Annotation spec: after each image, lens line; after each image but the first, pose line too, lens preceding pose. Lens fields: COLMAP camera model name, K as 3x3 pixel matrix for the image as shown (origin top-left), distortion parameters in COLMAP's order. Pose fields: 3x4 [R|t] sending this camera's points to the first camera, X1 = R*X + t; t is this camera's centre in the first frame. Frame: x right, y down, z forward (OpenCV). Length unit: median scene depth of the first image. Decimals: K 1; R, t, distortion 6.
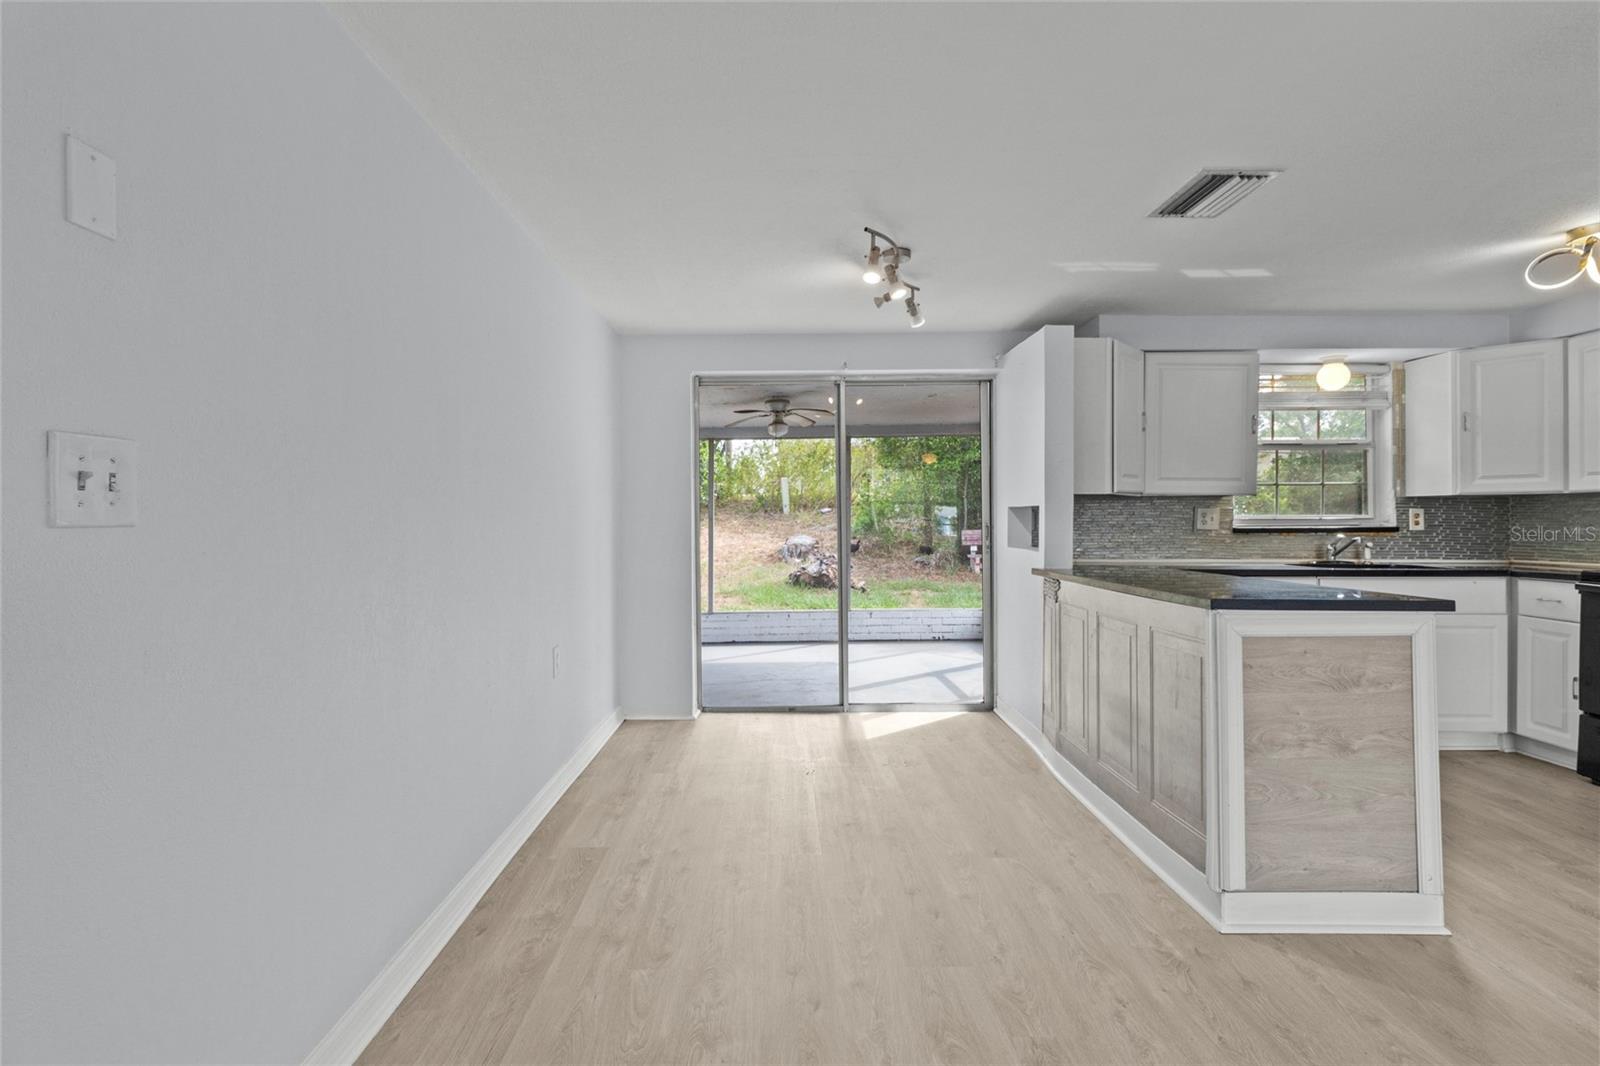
lens RADIAL K [[734.5, 0, 788.0], [0, 734.5, 516.6], [0, 0, 1]] dist [0.003569, 0.000055]
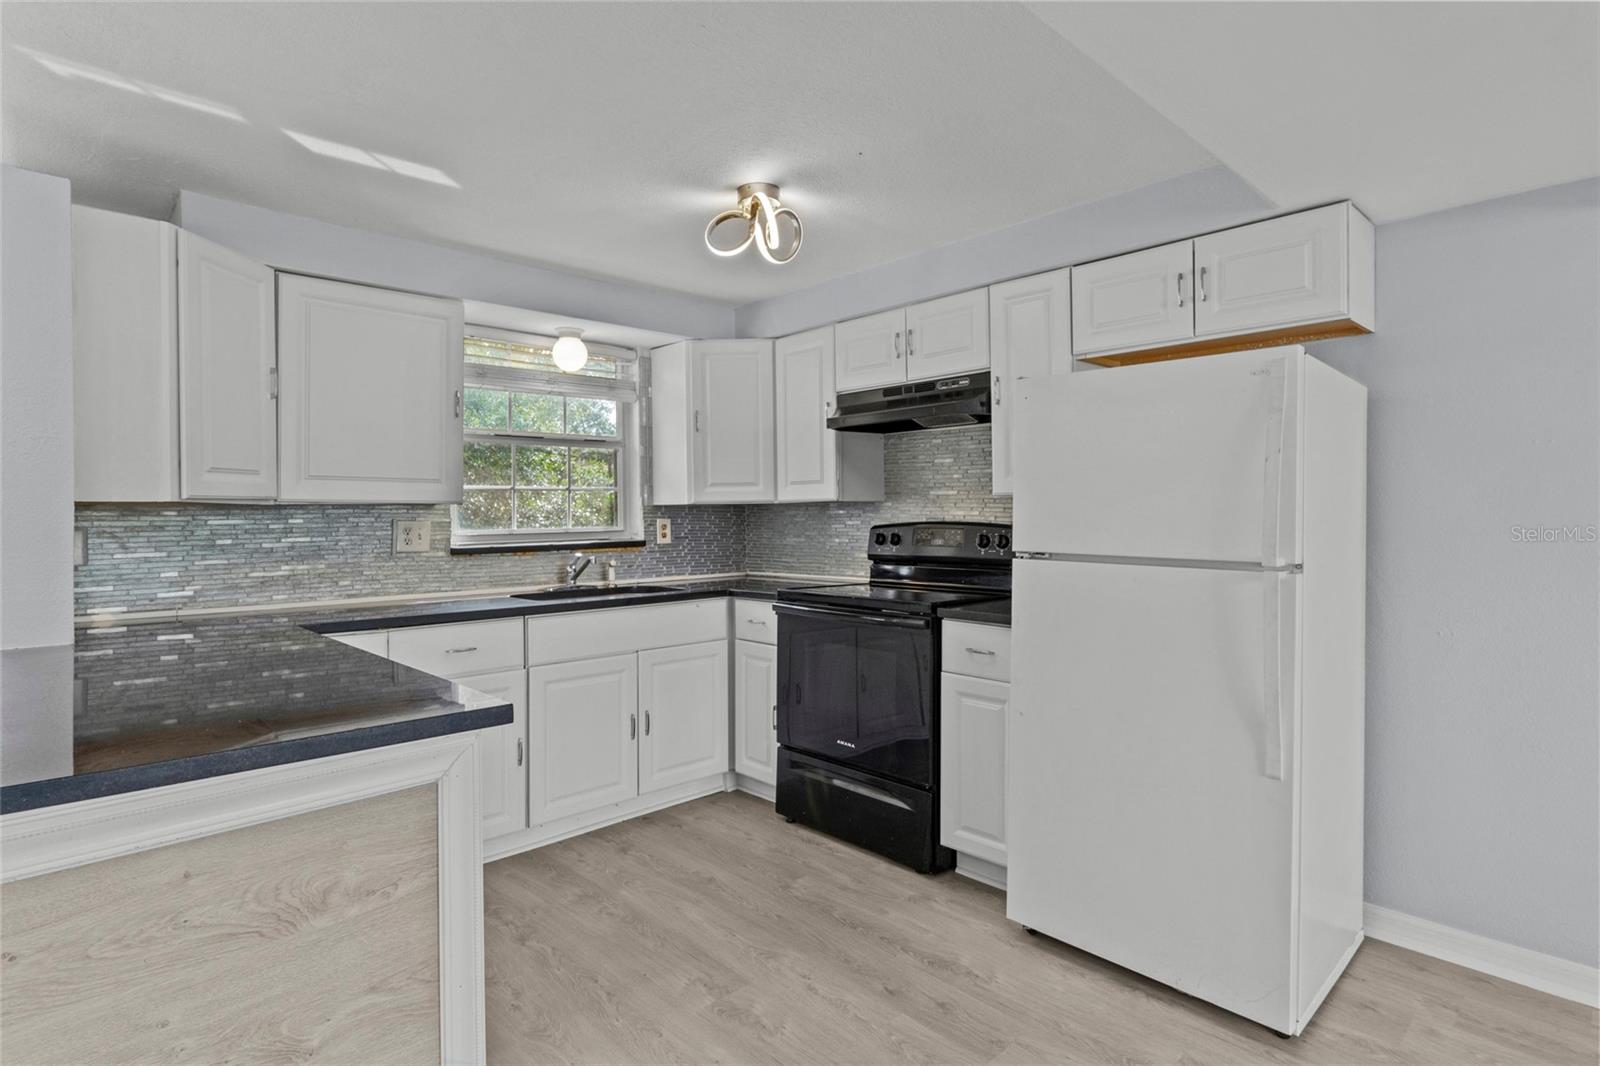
lens RADIAL K [[806.1, 0, 785.0], [0, 806.1, 514.2], [0, 0, 1]] dist [0.001464, -0.000206]
pose [[0.739288, -0.005714, 0.673365, 0.320527], [0.008533, 0.999963, -0.000883, -0.014432], [-0.673335, 0.006399, 0.739310, 0.199130]]
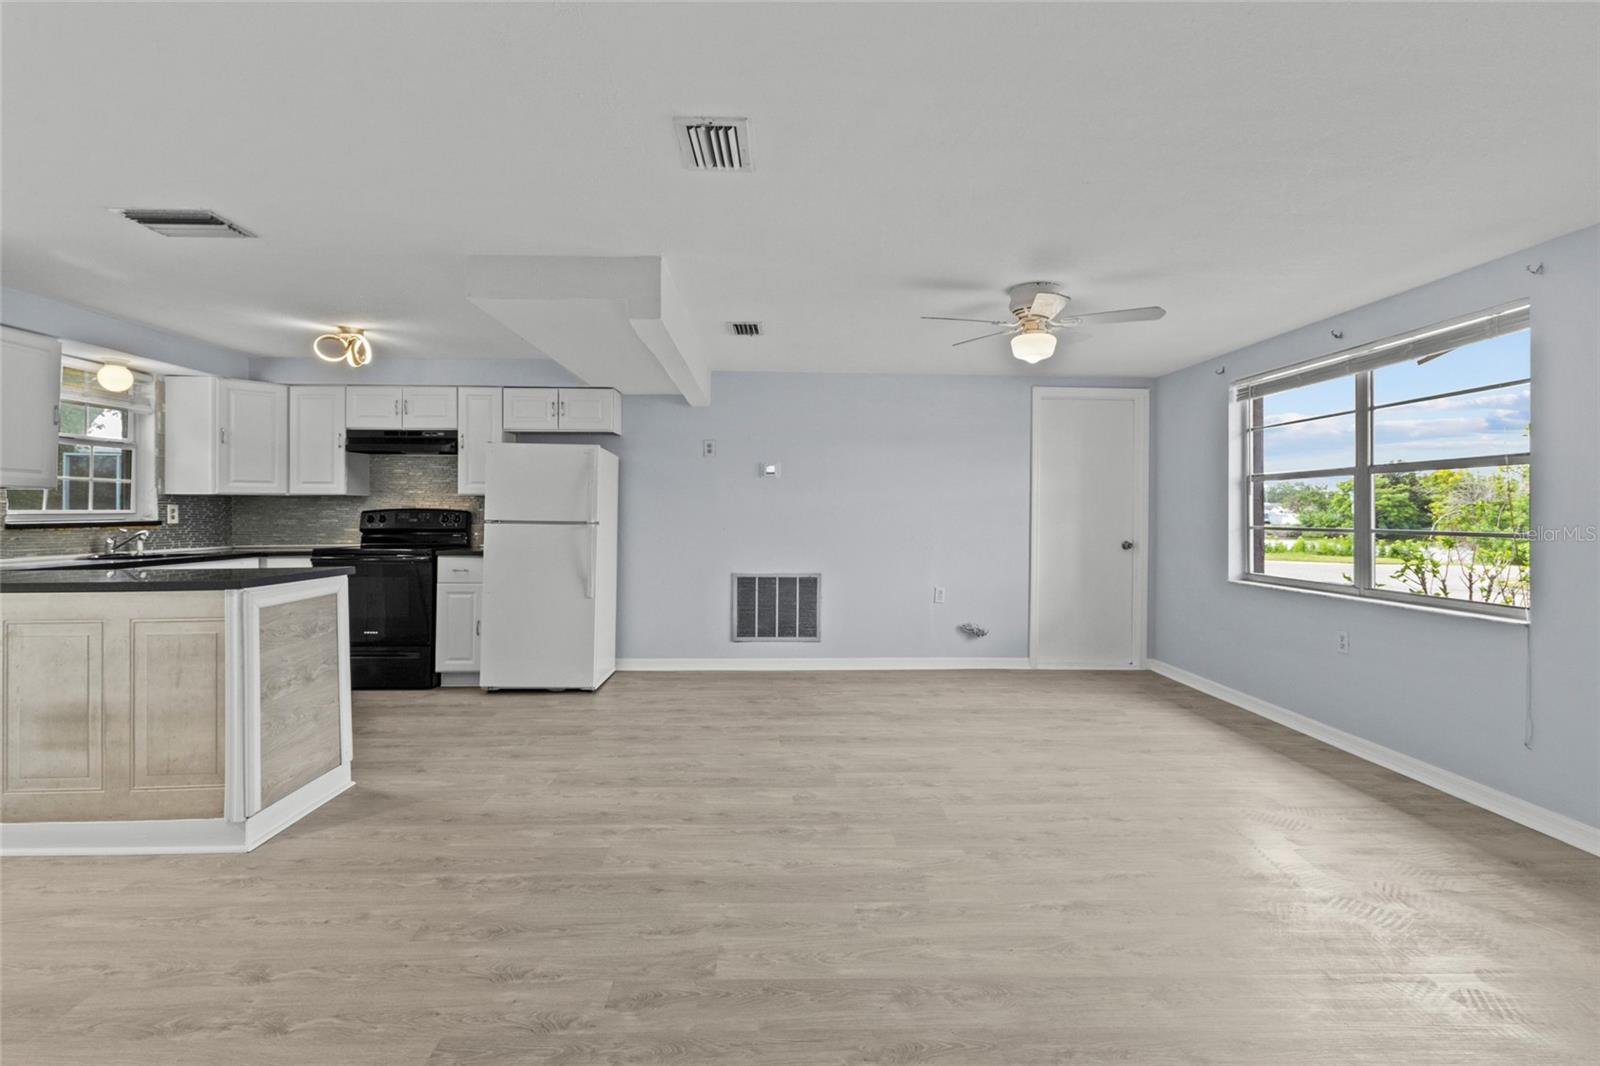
lens RADIAL K [[737.3, 0, 788.8], [0, 737.3, 510.3], [0, 0, 1]] dist [0.005165, 0.000192]
pose [[-0.019264, 0.003378, 0.999809, -0.322915], [-0.001352, 0.999993, -0.003405, 0.000521], [-0.999814, -0.001417, -0.019259, 0.062683]]
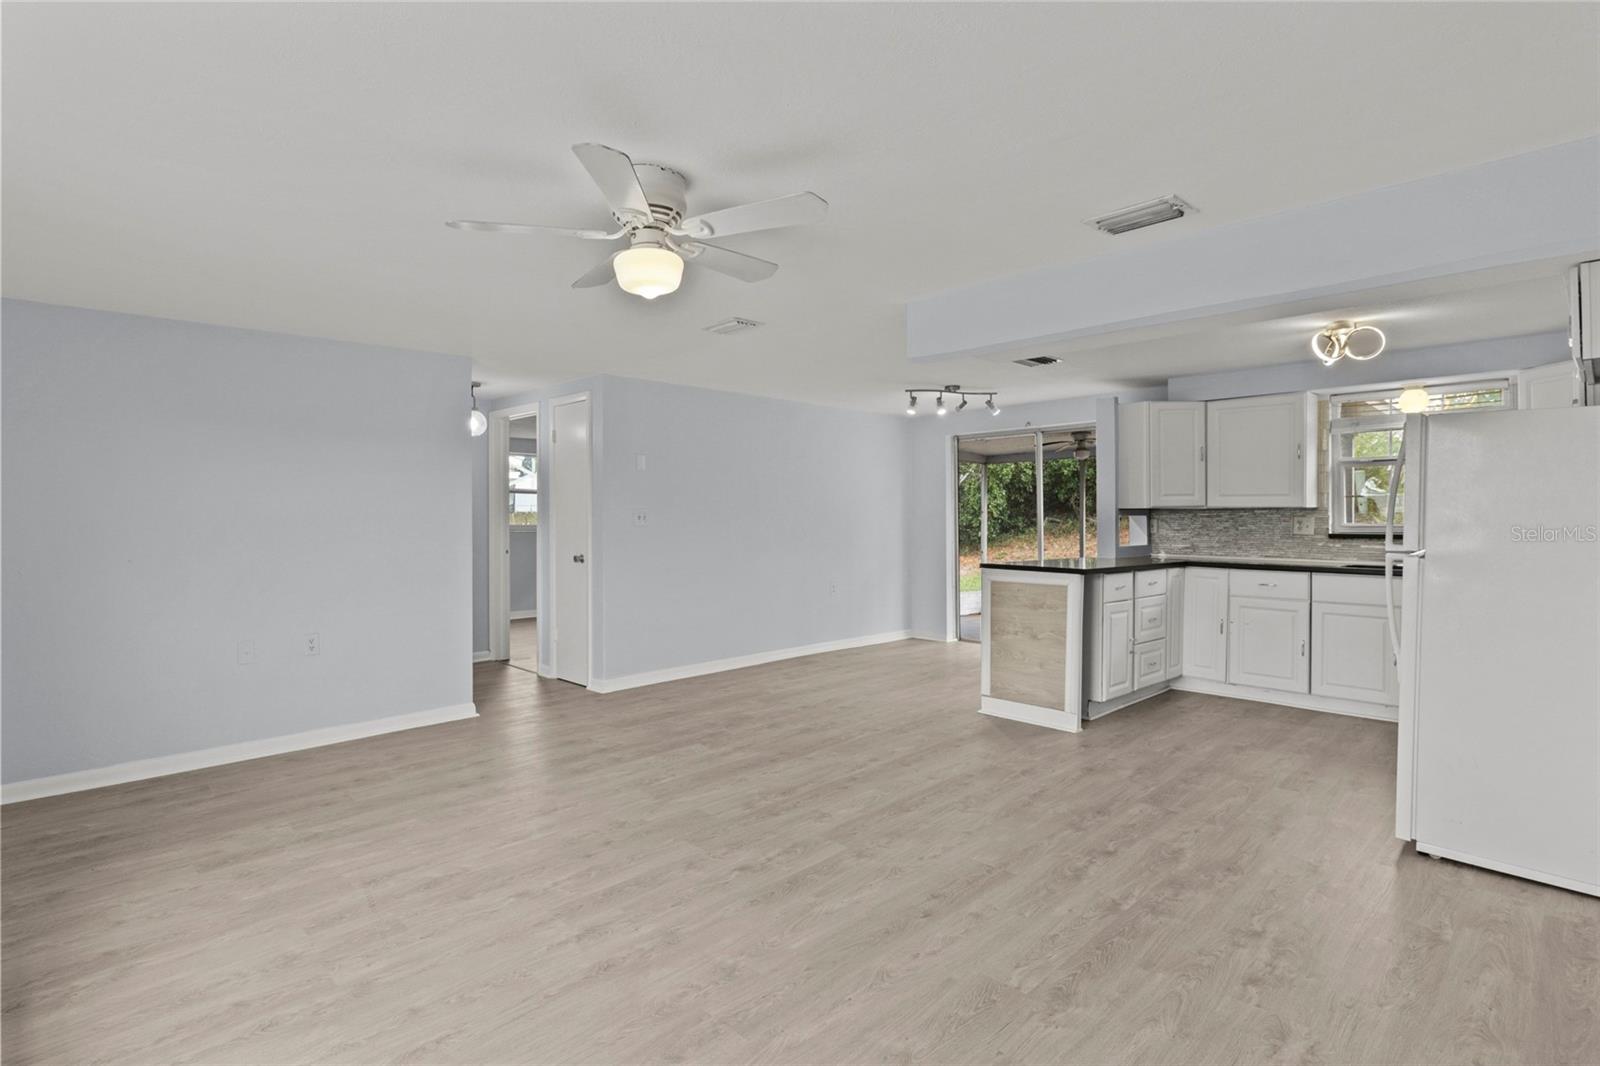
lens RADIAL K [[806.1, 0, 785.0], [0, 806.1, 514.2], [0, 0, 1]] dist [0.001464, -0.000206]
pose [[0.688680, -0.000353, -0.725066, 0.956723], [0.001046, 0.999999, 0.000507, -0.017879], [0.725065, -0.001108, 0.688680, -0.540094]]
